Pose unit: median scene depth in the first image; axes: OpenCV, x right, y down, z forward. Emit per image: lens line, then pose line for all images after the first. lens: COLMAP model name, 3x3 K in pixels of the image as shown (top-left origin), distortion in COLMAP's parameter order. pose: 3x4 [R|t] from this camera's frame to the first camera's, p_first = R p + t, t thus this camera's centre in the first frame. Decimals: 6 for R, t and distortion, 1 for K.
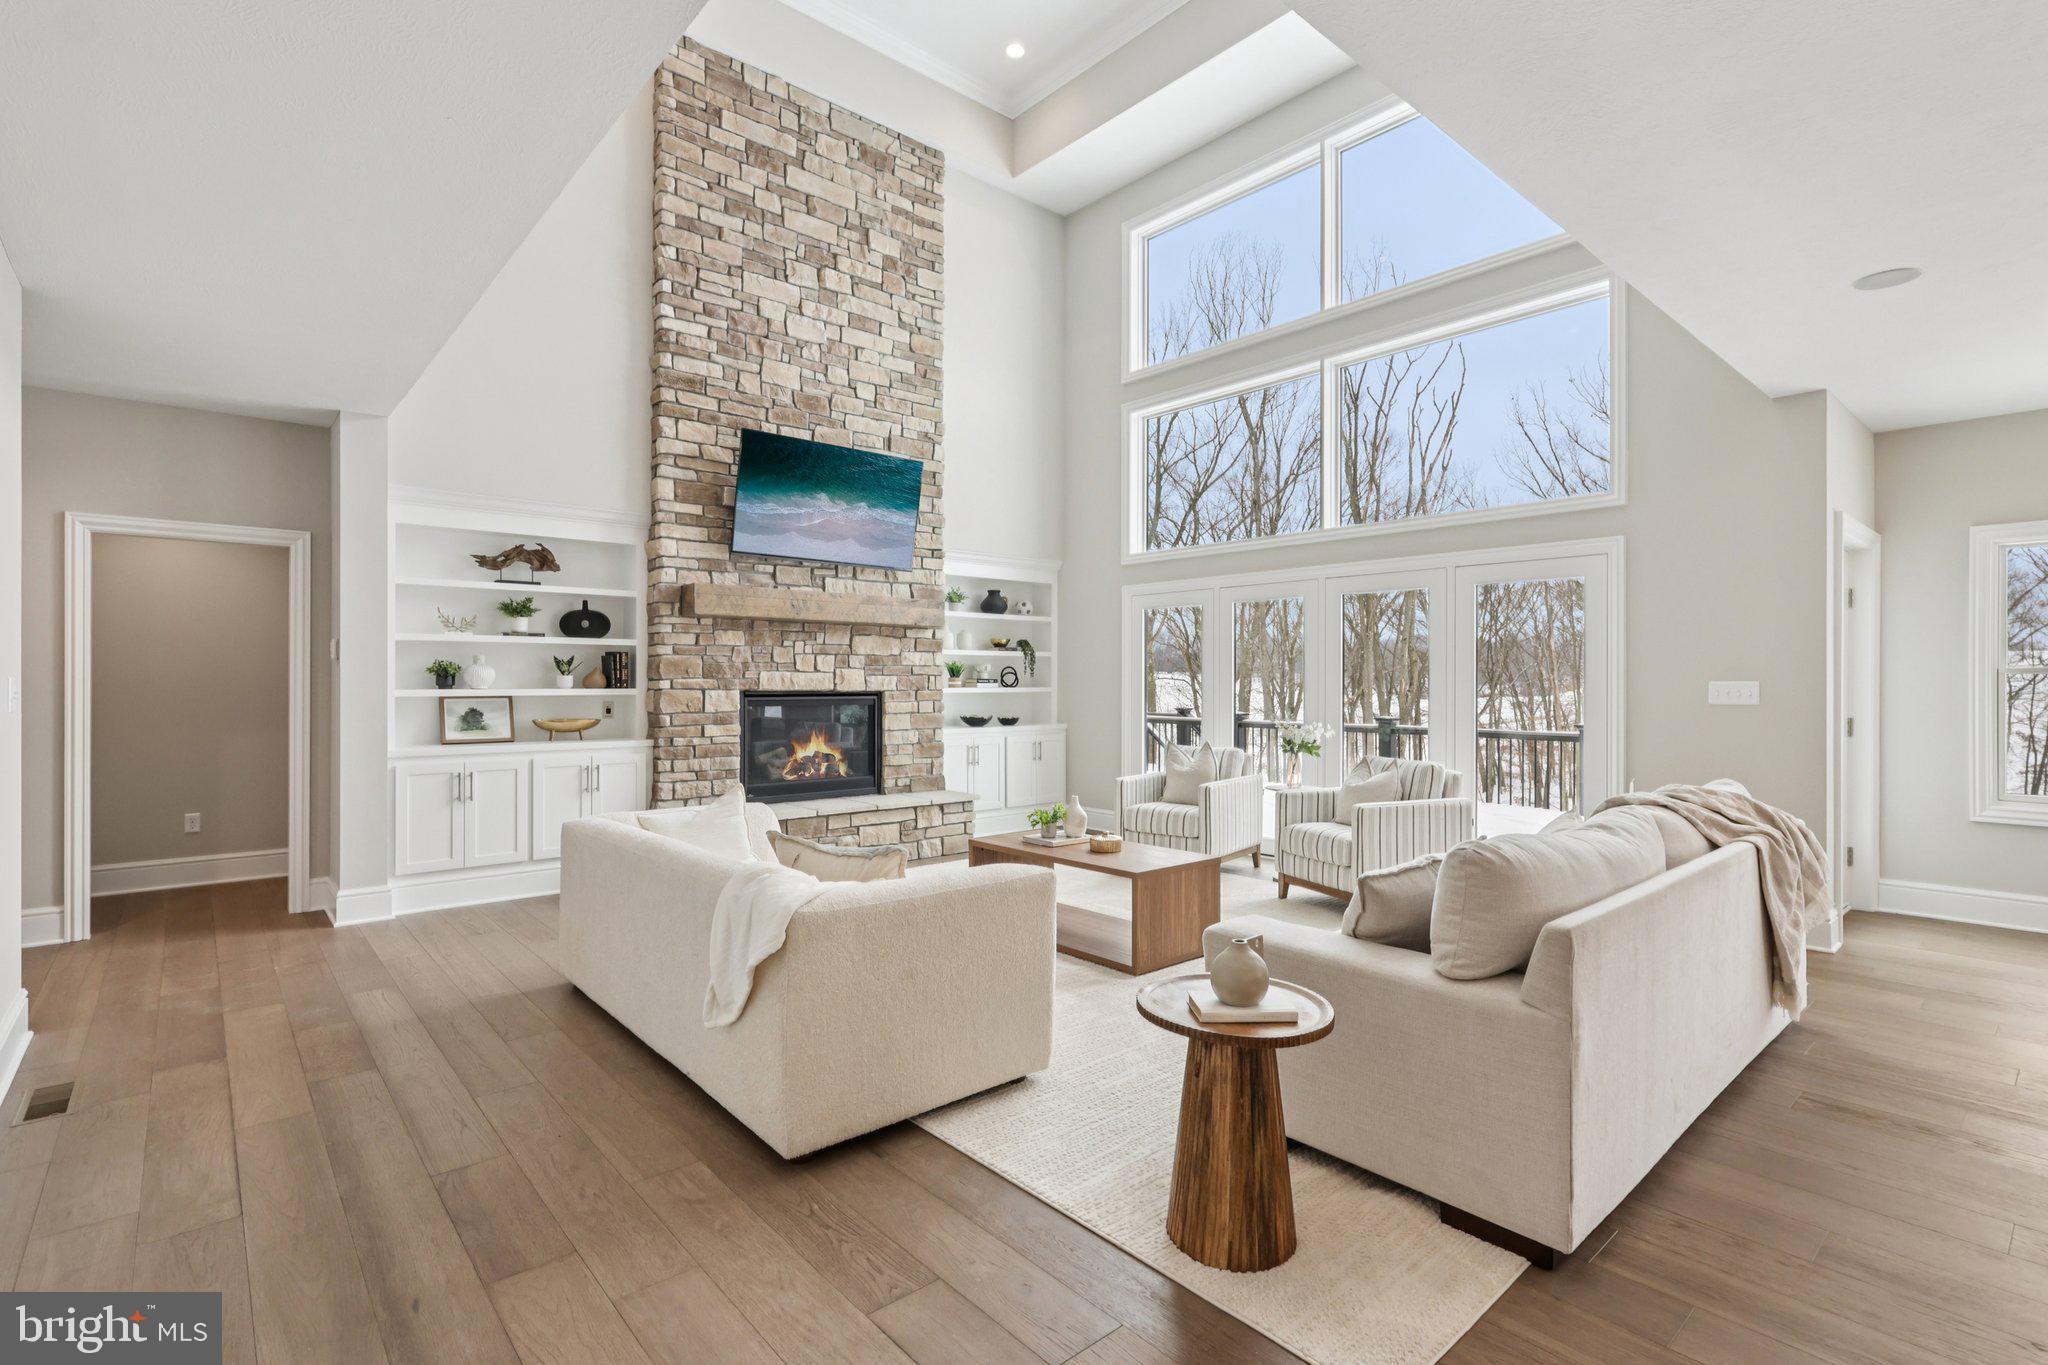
lens RADIAL K [[959.1, 0, 1024.0], [0, 959.1, 682.5], [0, 0, 1]] dist [-0.003652, 0.000258]
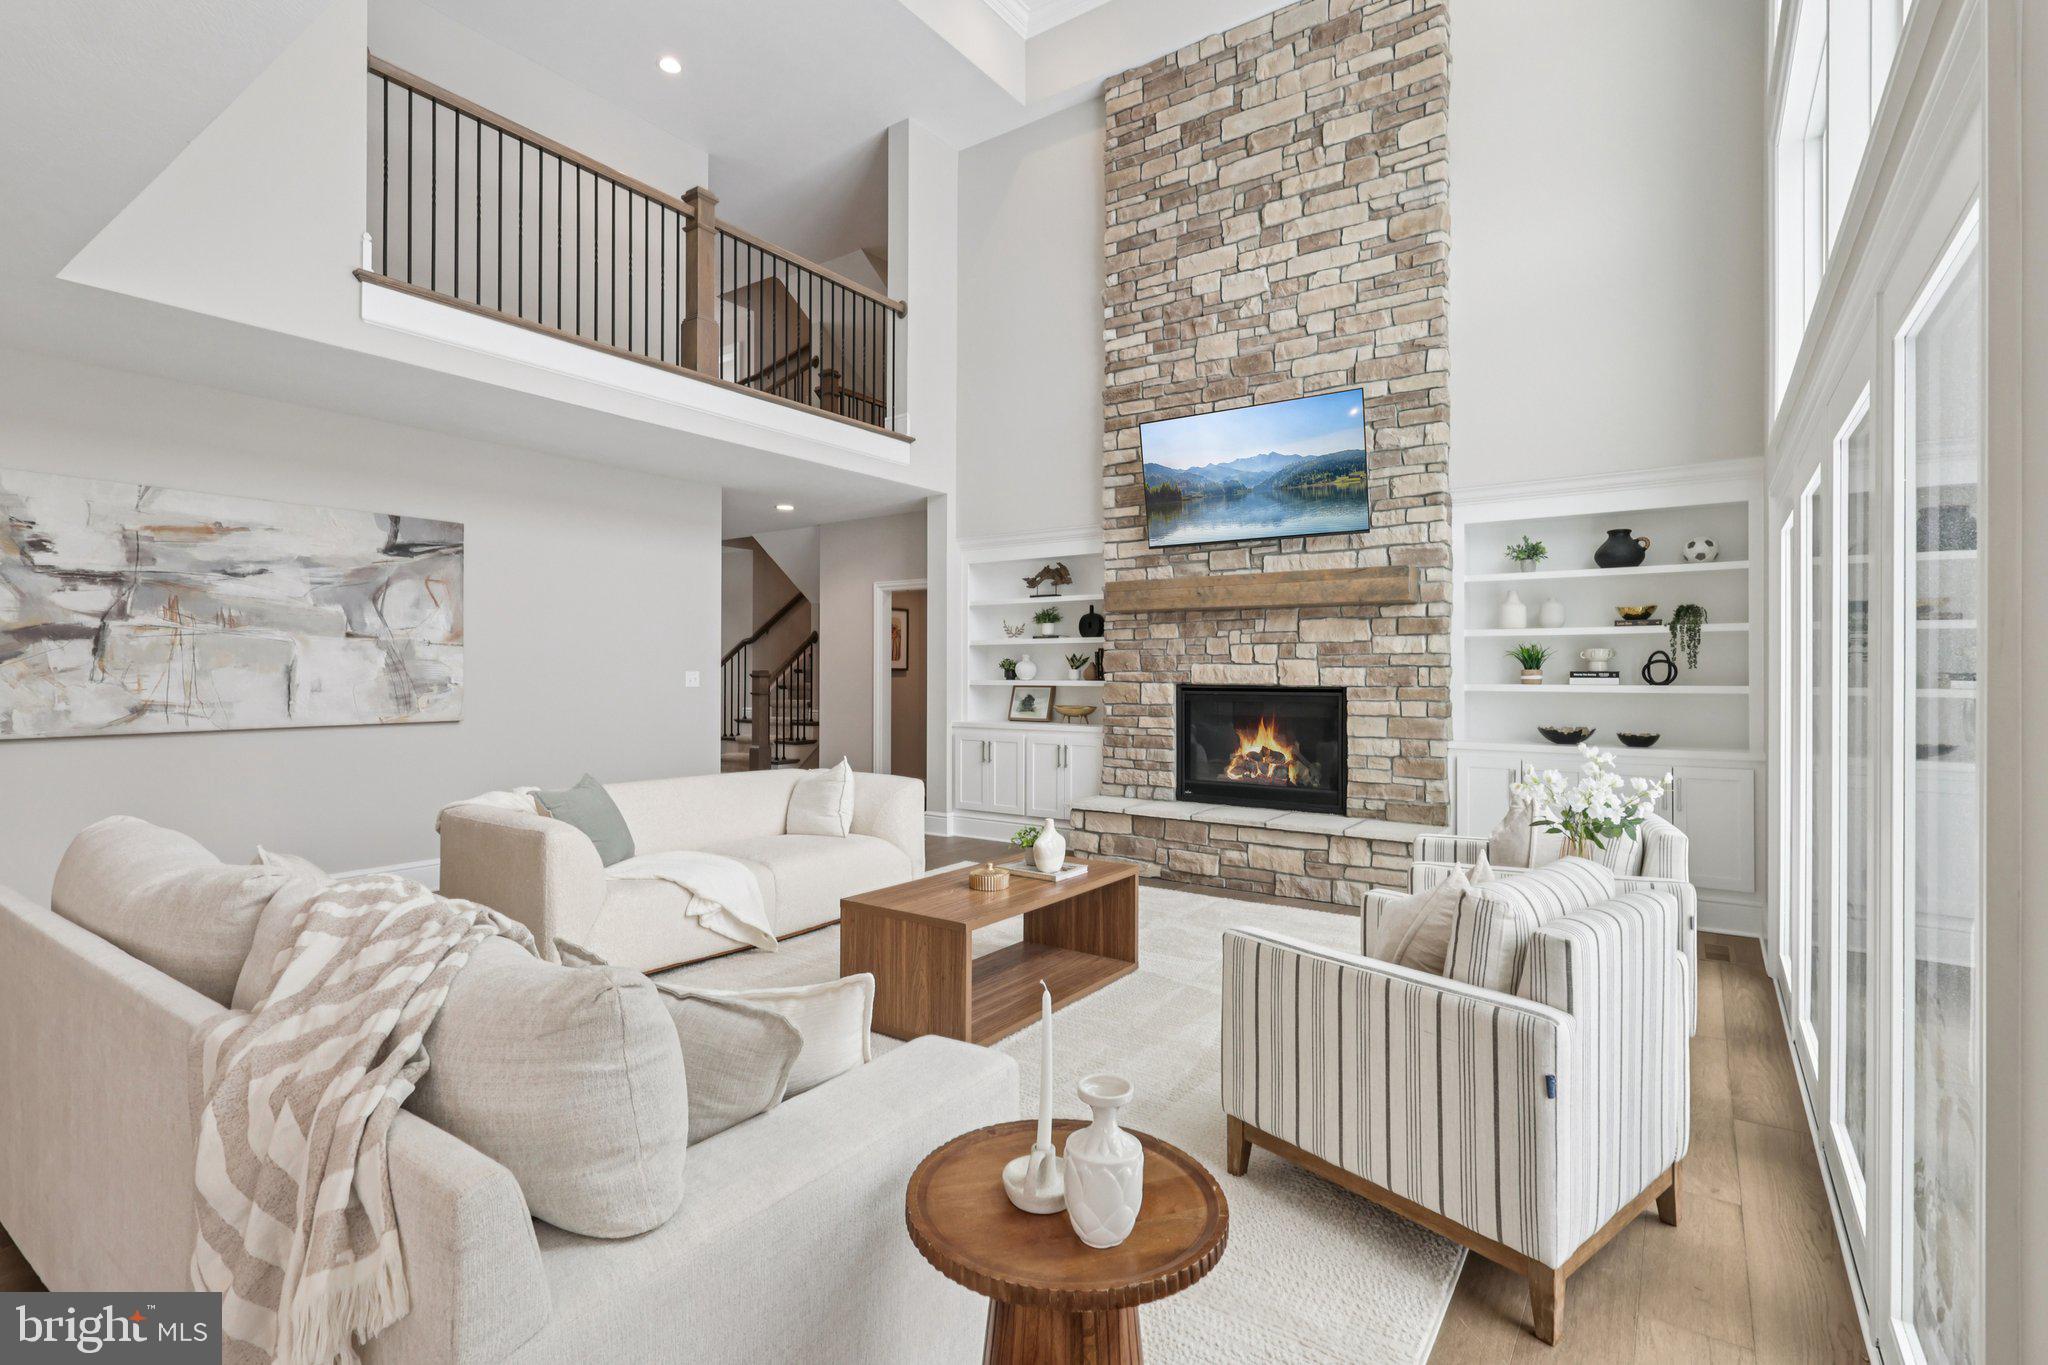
lens RADIAL K [[956.6, 0, 1022.4], [0, 956.6, 669.5], [0, 0, 1]] dist [-0.001141, 0.000430]
pose [[0.239391, -0.006199, -0.970903, 0.599551], [-0.004099, 0.999964, -0.007396, 0.001657], [0.970915, 0.005750, 0.239357, 0.585193]]
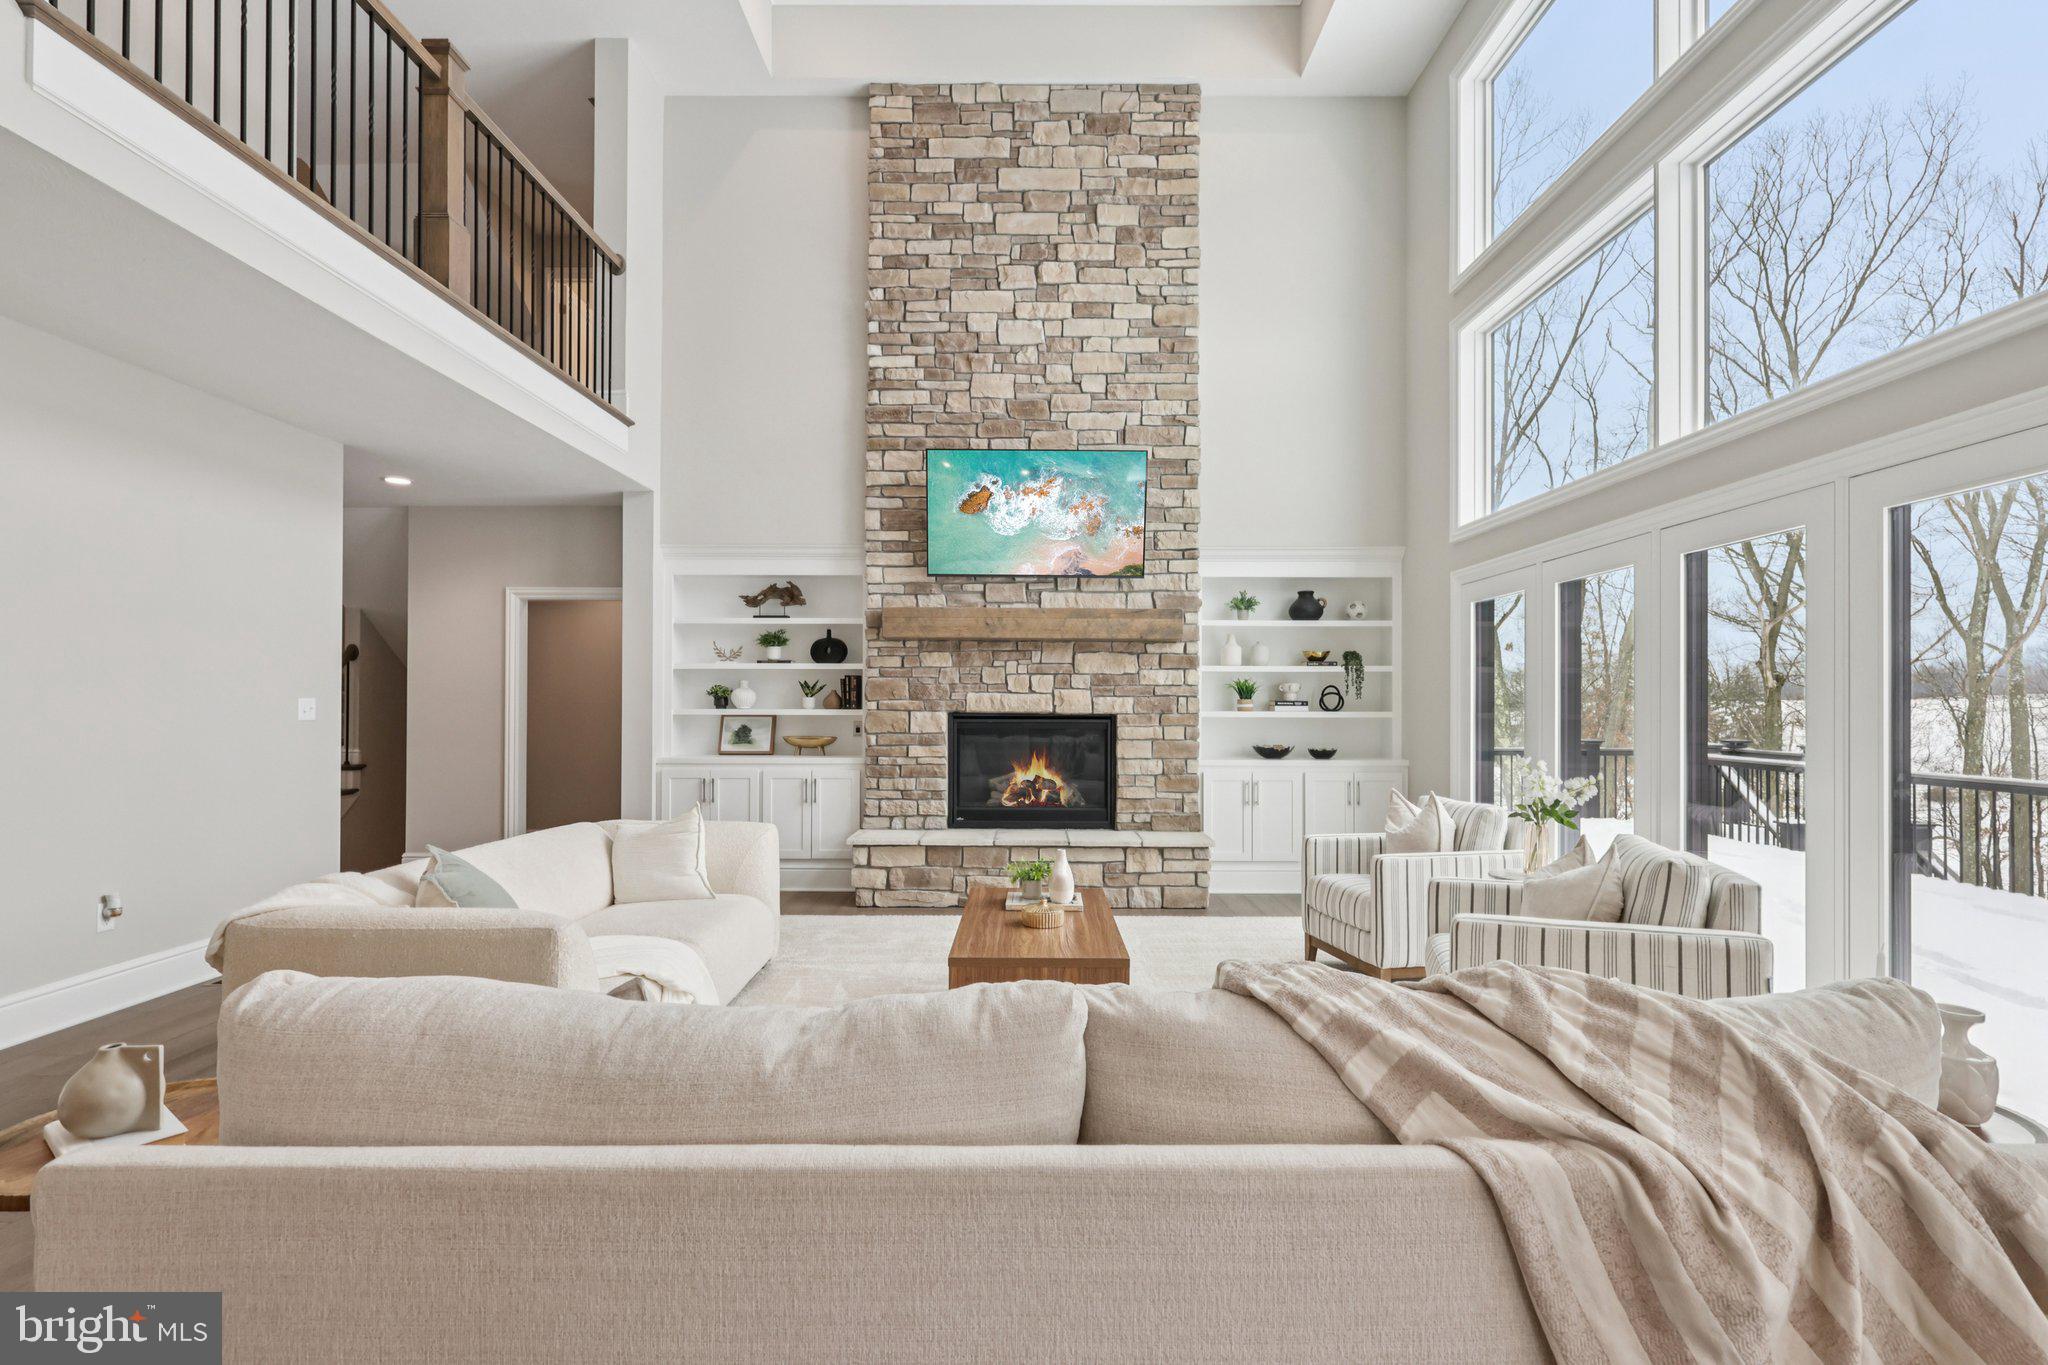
lens RADIAL K [[959.7, 0, 1023.1], [0, 959.7, 694.0], [0, 0, 1]] dist [-0.001740, 0.000102]
pose [[0.749993, -0.005078, -0.661426, 0.404172], [-0.003137, 0.999932, -0.011235, 0.000579], [0.661438, 0.010501, 0.749926, 0.292283]]
